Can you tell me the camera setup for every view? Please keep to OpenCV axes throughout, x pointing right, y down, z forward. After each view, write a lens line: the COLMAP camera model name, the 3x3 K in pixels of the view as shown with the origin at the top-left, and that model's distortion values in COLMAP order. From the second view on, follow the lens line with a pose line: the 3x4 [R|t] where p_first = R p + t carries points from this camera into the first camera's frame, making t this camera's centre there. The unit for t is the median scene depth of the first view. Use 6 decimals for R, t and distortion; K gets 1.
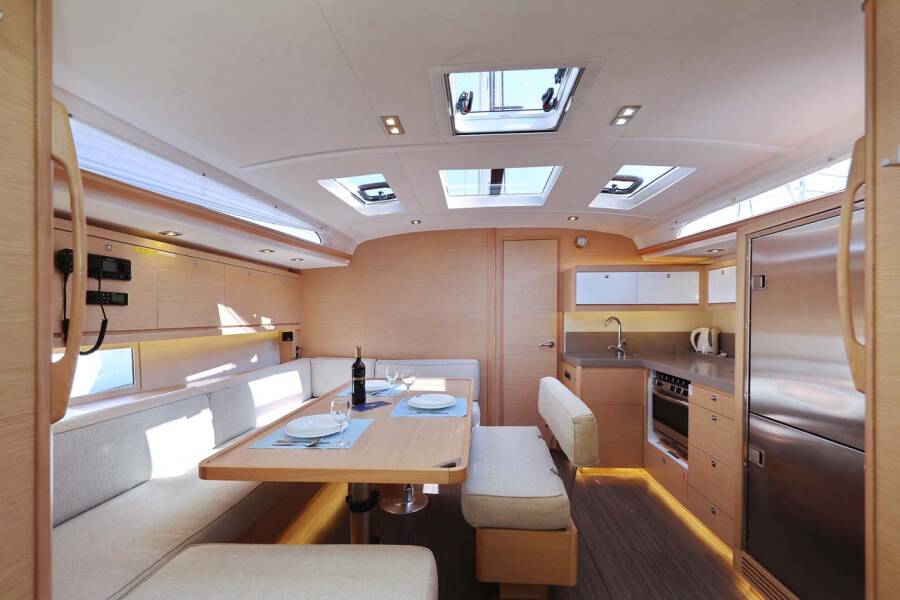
lens RADIAL K [[368.1, 0, 459.0], [0, 368.1, 309.5], [0, 0, 1]] dist [-0.000157, -0.000003]
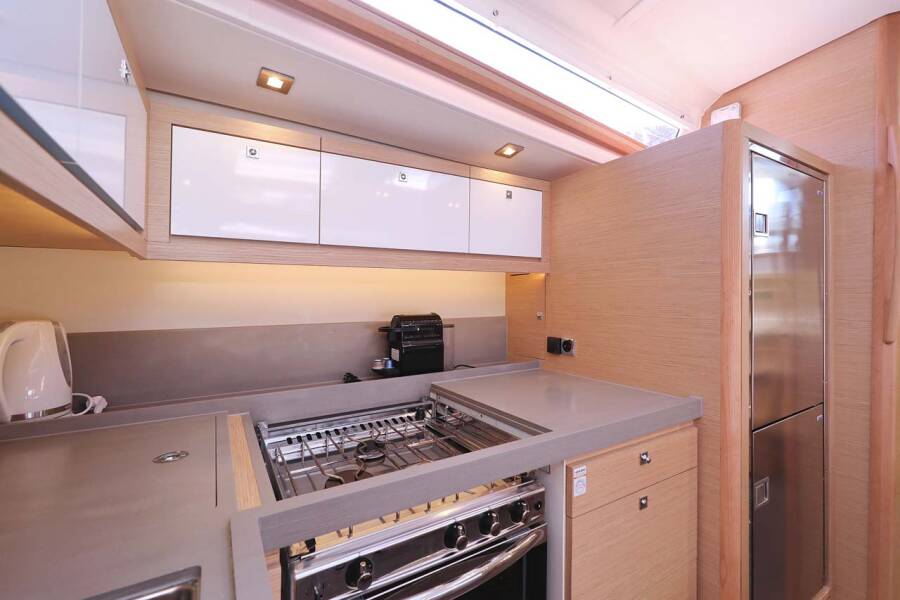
lens RADIAL K [[377.6, 0, 442.7], [0, 377.6, 304.5], [0, 0, 1]] dist [0.000047, 0.000190]
pose [[-0.552202, 0.000830, 0.833710, 0.317504], [-0.005758, 0.999972, -0.004809, 0.043642], [-0.833690, -0.007456, -0.552182, 1.018970]]
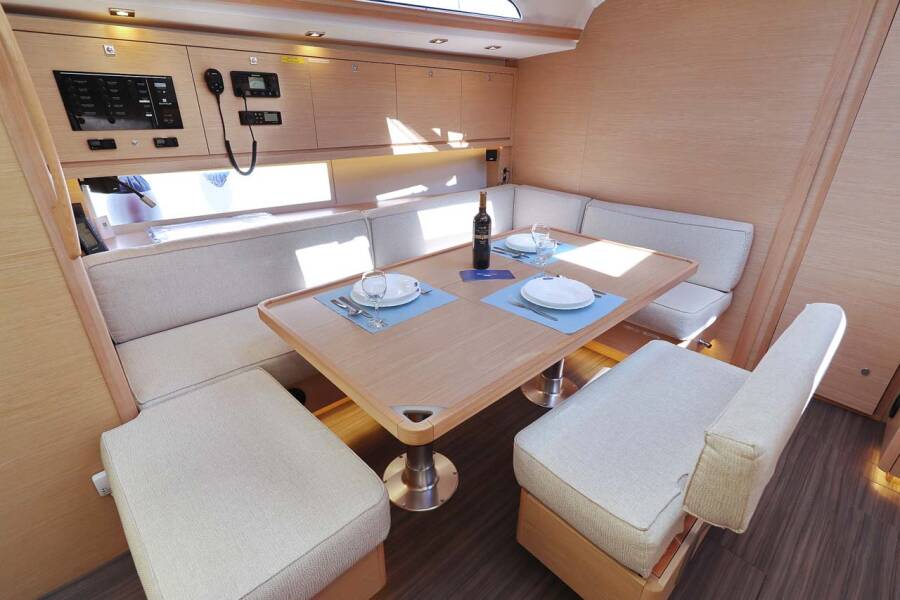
lens RADIAL K [[430.6, 0, 450.0], [0, 430.6, 300.0], [0, 0, 1]] dist [-0.000209, -0.000221]
pose [[0.725617, 0.285664, -0.626000, 0.197817], [0.001653, 0.909027, 0.416735, -0.042190], [0.688097, -0.303425, 0.659133, 0.262991]]
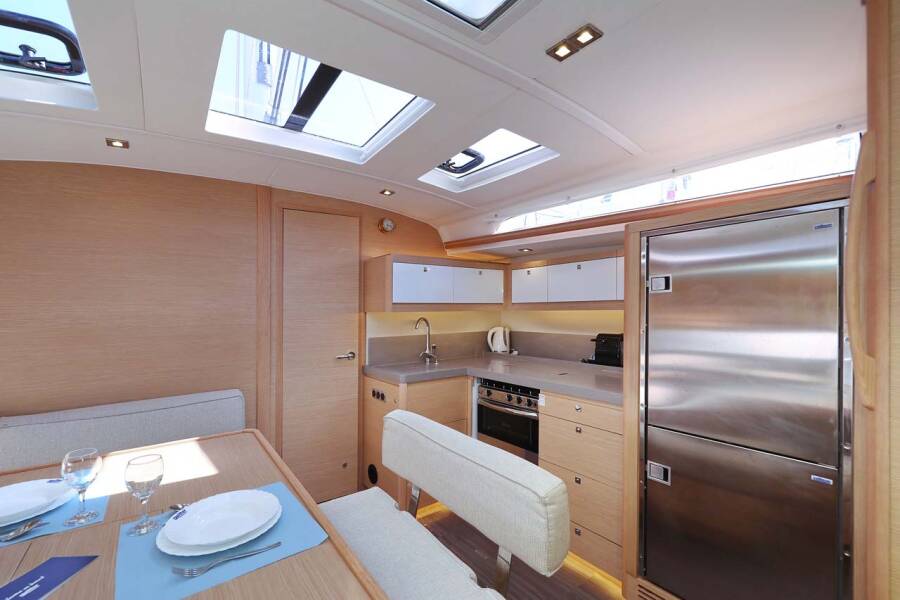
lens RADIAL K [[377.6, 0, 442.7], [0, 377.6, 304.5], [0, 0, 1]] dist [0.000047, 0.000190]
pose [[0.772269, 0.002641, 0.635290, -0.118117], [-0.002937, 0.999996, -0.000586, -0.011513], [-0.635289, -0.001413, 0.772273, 0.343407]]
